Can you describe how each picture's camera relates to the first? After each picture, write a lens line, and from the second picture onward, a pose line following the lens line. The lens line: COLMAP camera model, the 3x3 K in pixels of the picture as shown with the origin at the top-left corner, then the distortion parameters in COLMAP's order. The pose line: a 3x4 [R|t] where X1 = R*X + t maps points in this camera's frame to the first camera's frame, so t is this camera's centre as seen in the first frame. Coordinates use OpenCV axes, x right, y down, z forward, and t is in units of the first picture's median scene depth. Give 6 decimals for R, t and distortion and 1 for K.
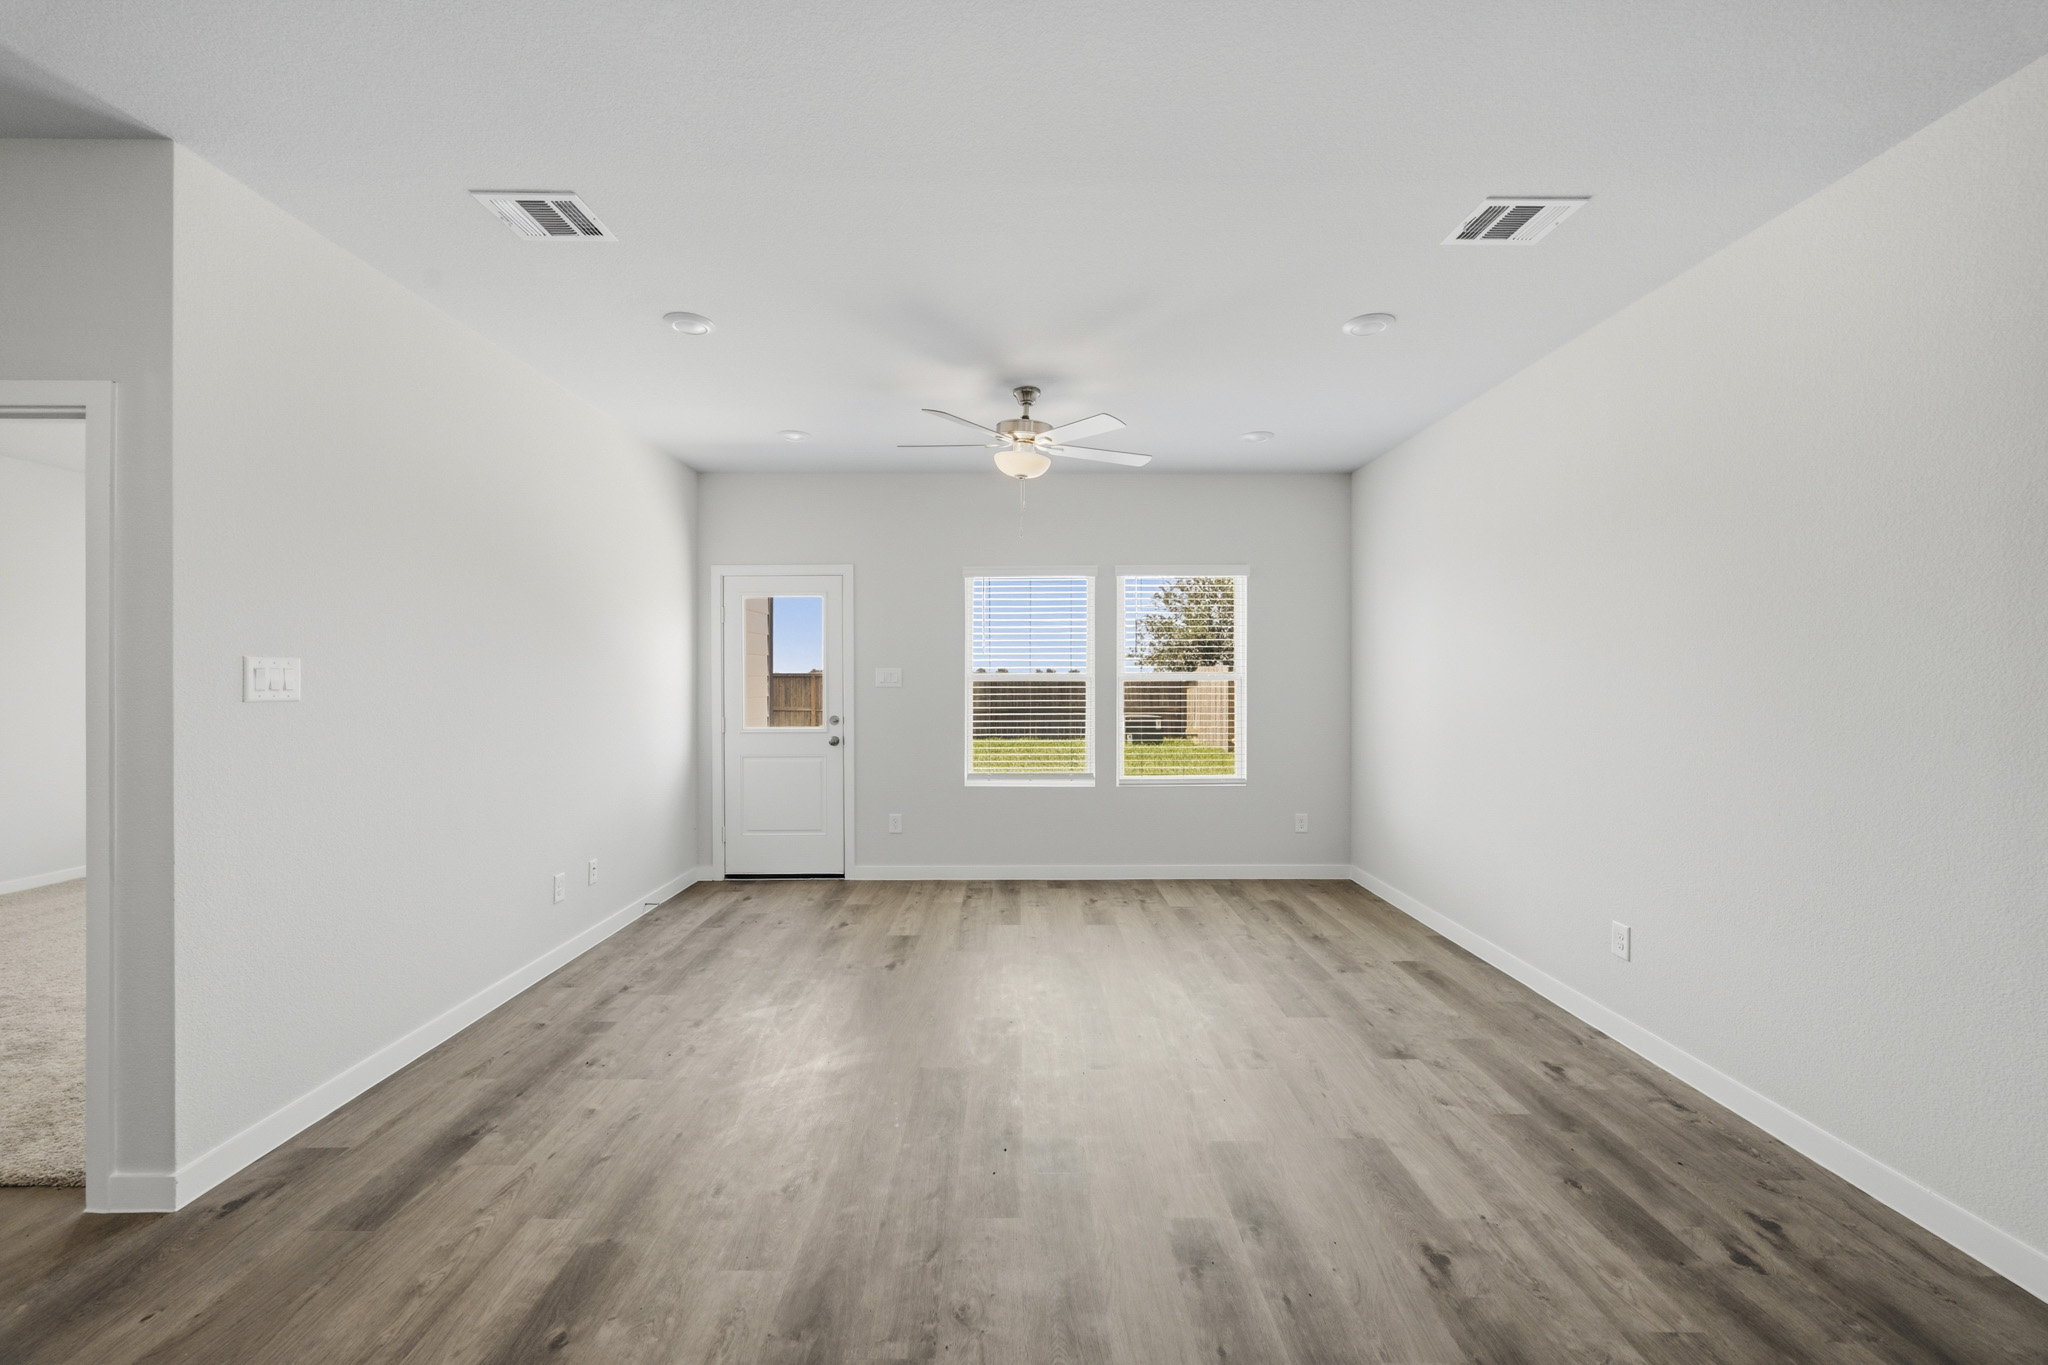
lens RADIAL K [[817.2, 0, 1022.8], [0, 817.2, 675.2], [0, 0, 1]] dist [-0.001008, -0.000069]
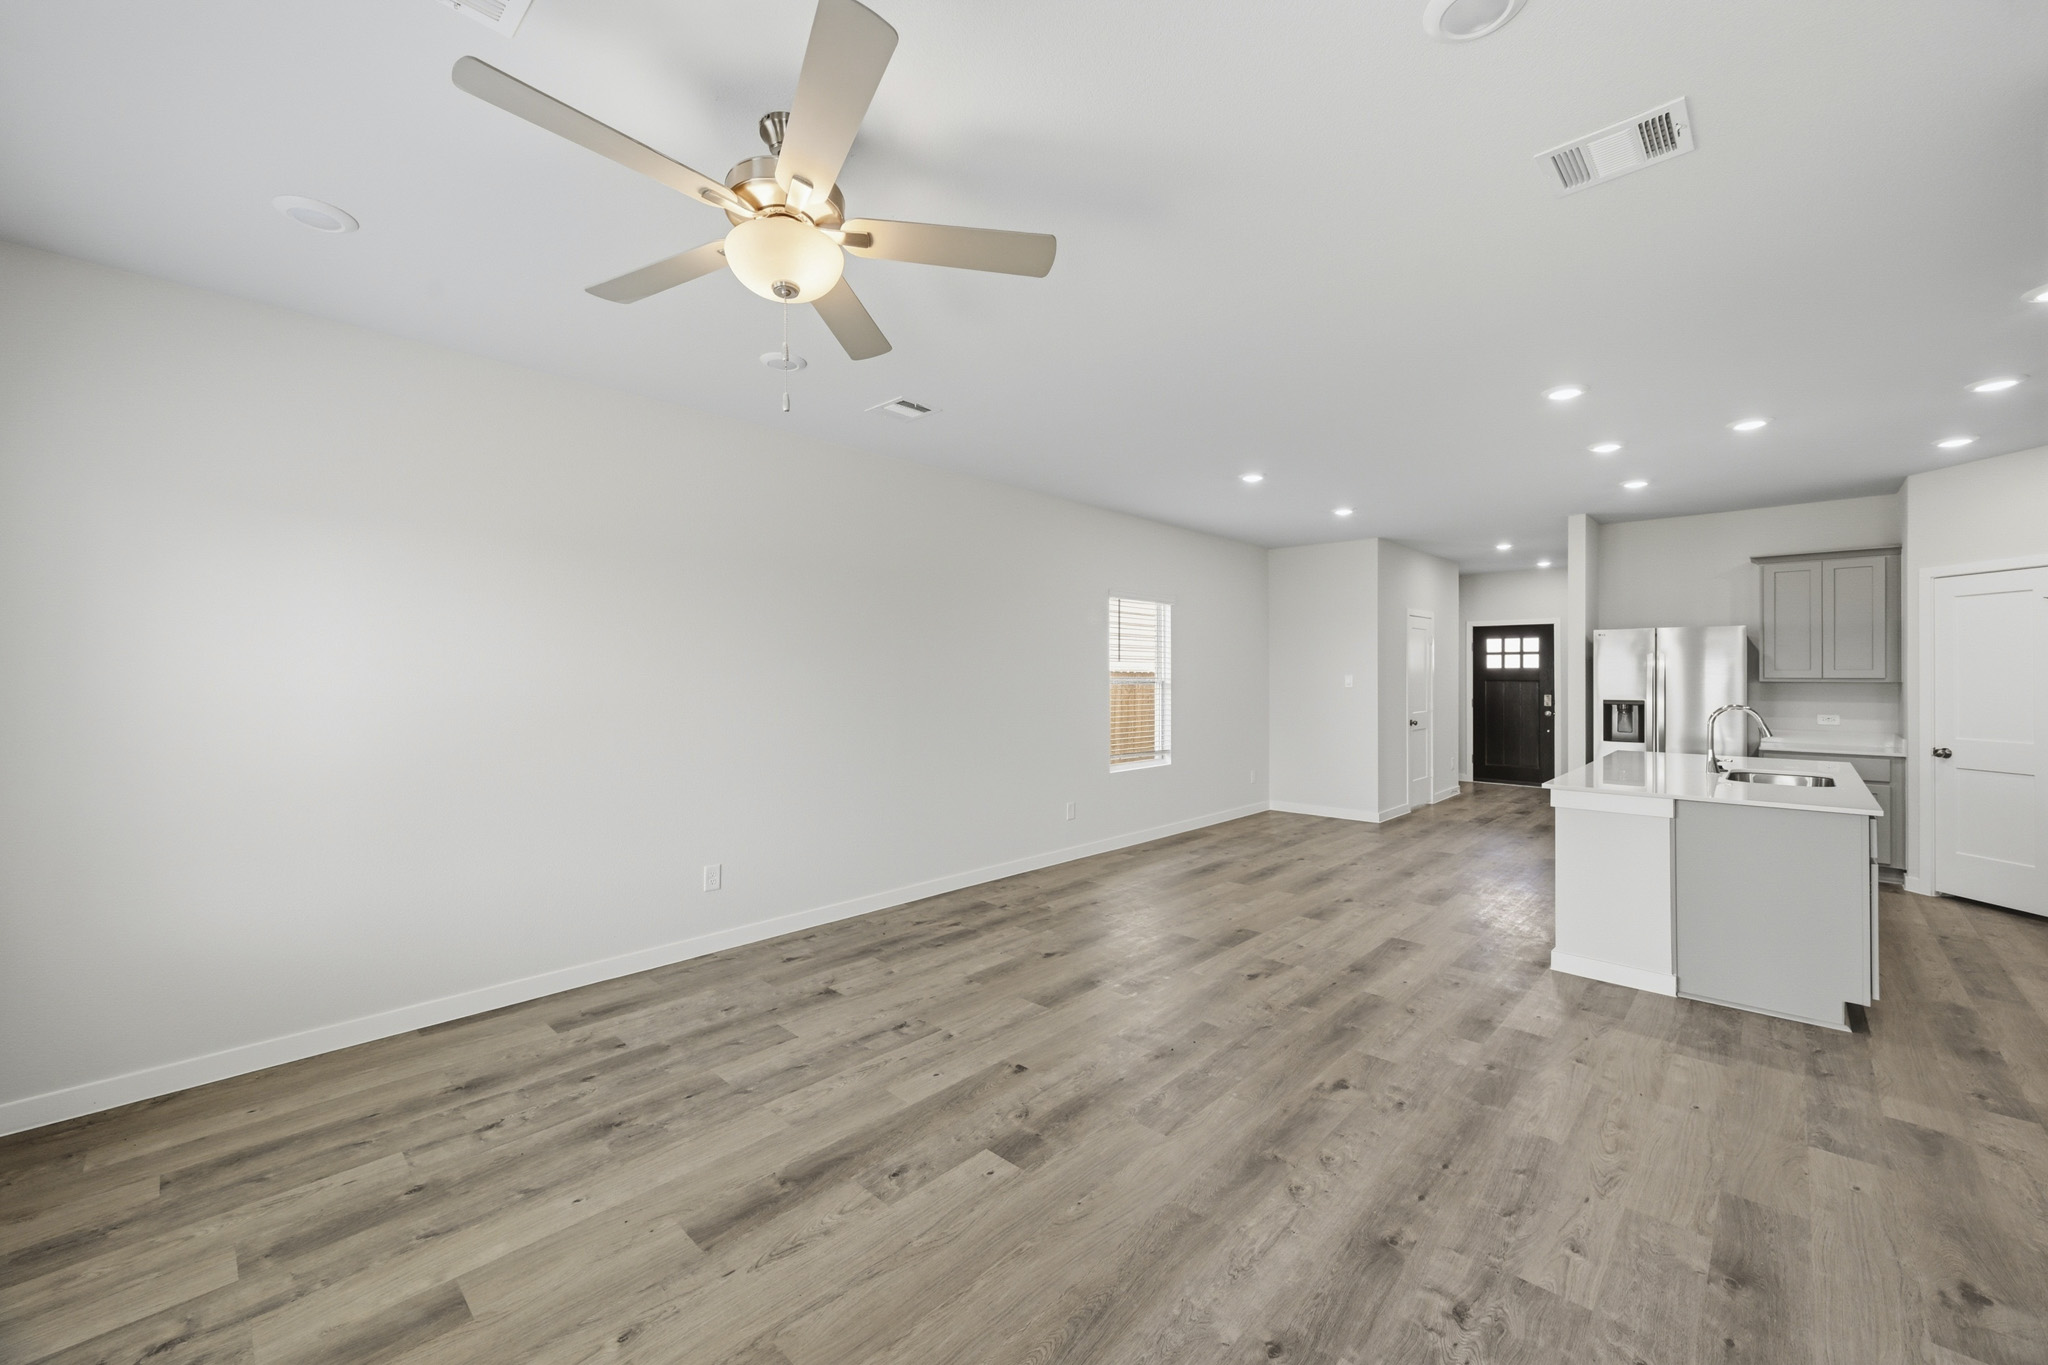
lens RADIAL K [[803.1, 0, 1015.1], [0, 803.1, 672.7], [0, 0, 1]] dist [-0.000060, 0.000252]
pose [[-0.715788, 0.002154, 0.698314, -0.448402], [-0.000903, 0.999992, -0.004010, -0.011017], [-0.698317, -0.003501, -0.715780, 1.268957]]
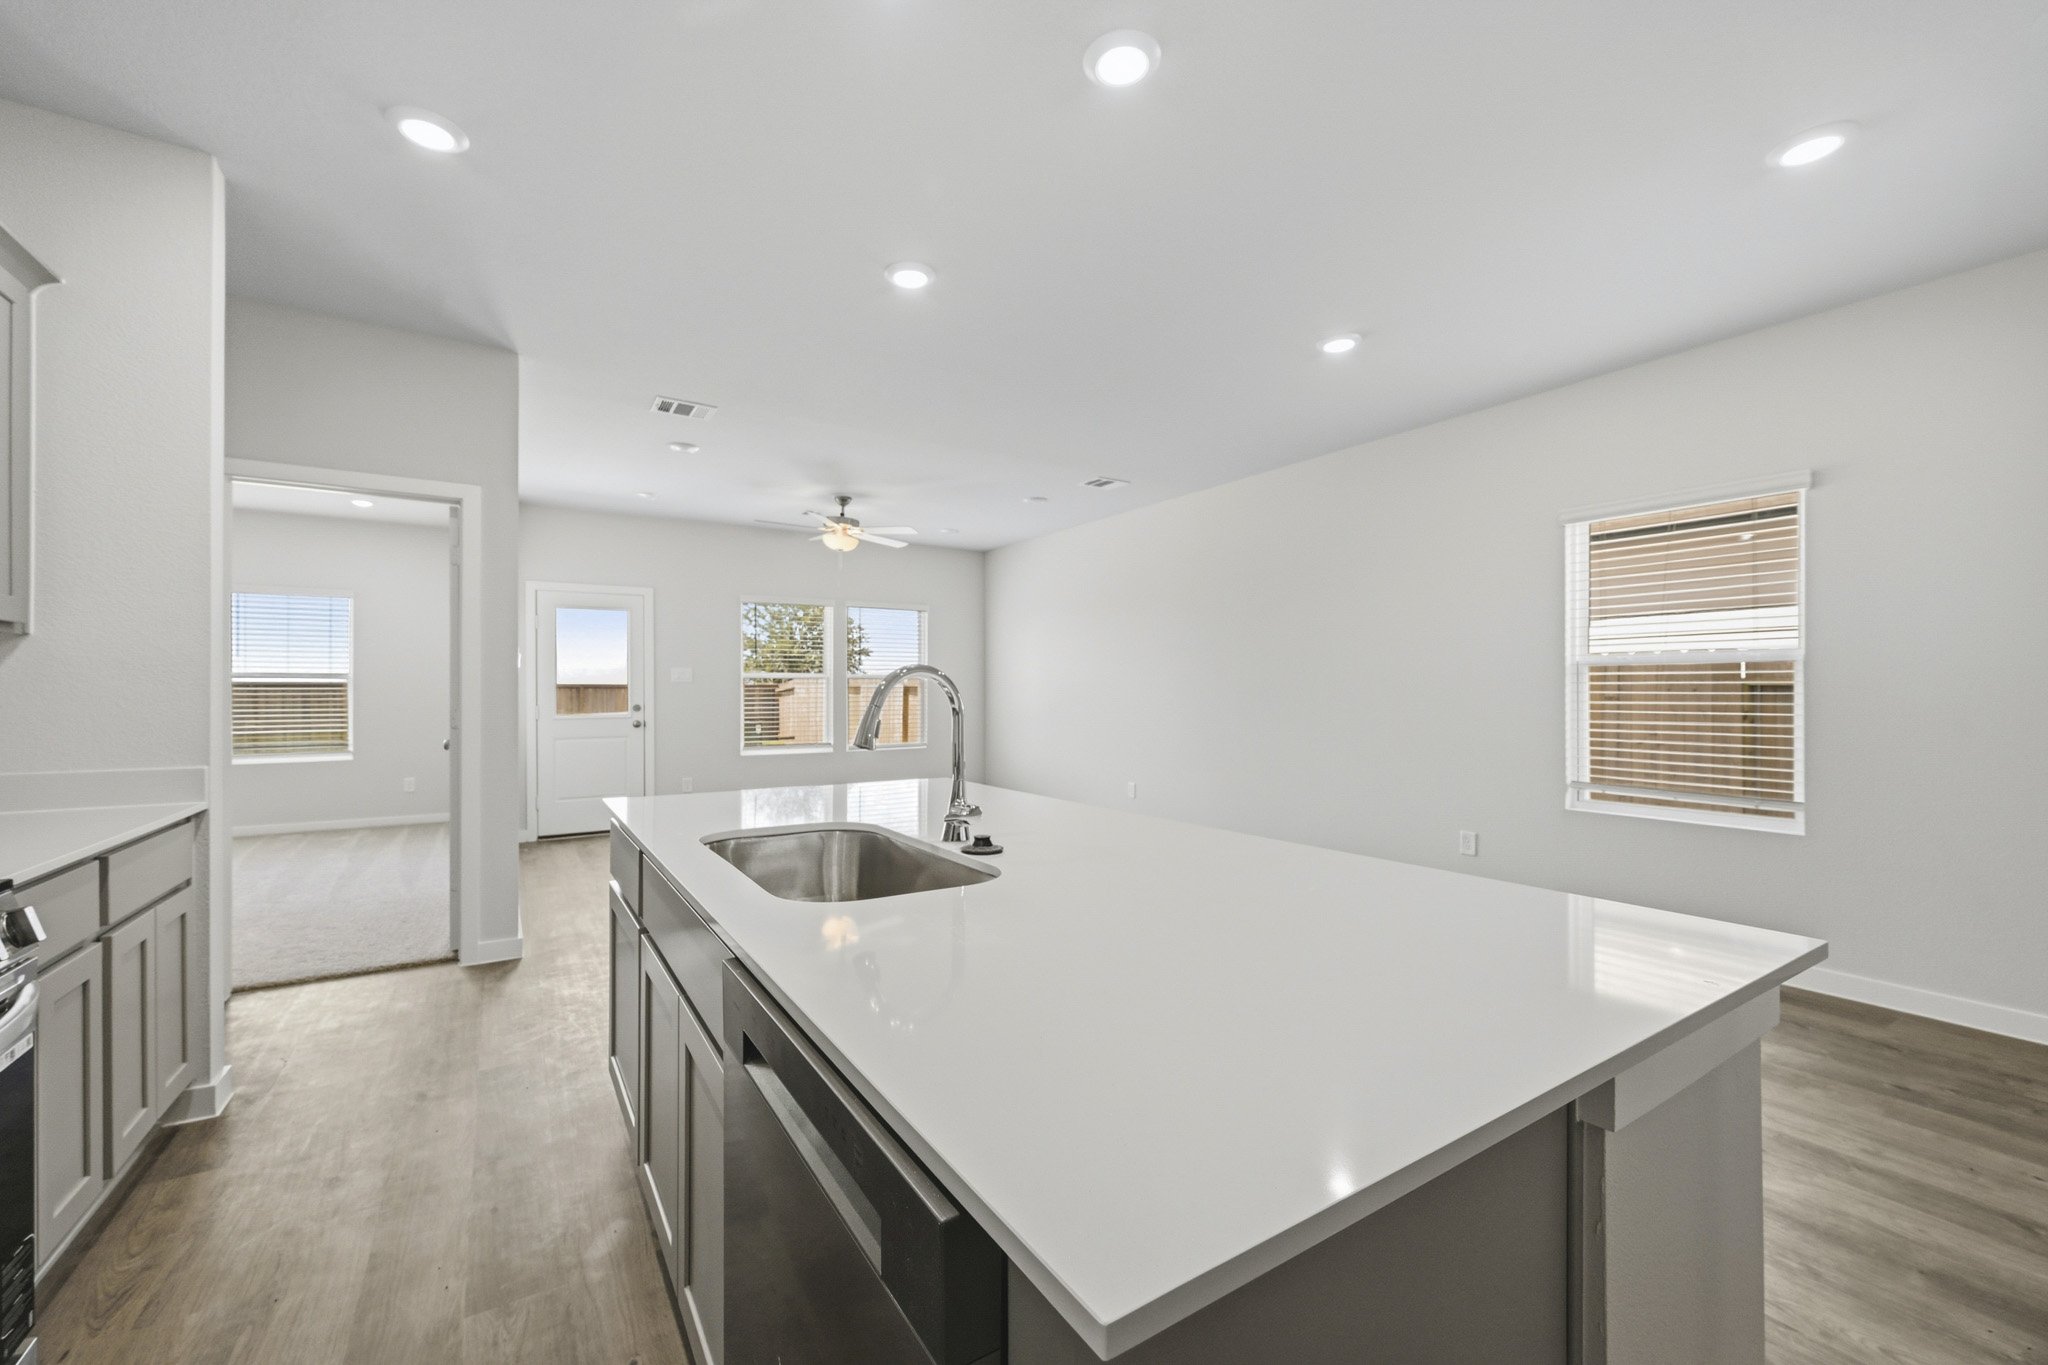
lens RADIAL K [[807.6, 0, 1021.8], [0, 807.6, 681.6], [0, 0, 1]] dist [0.000276, 0.000214]
pose [[0.843740, 0.007365, 0.536702, -0.571627], [-0.000237, 0.999911, -0.013349, 0.043372], [-0.536753, 0.011136, 0.843666, -0.569454]]
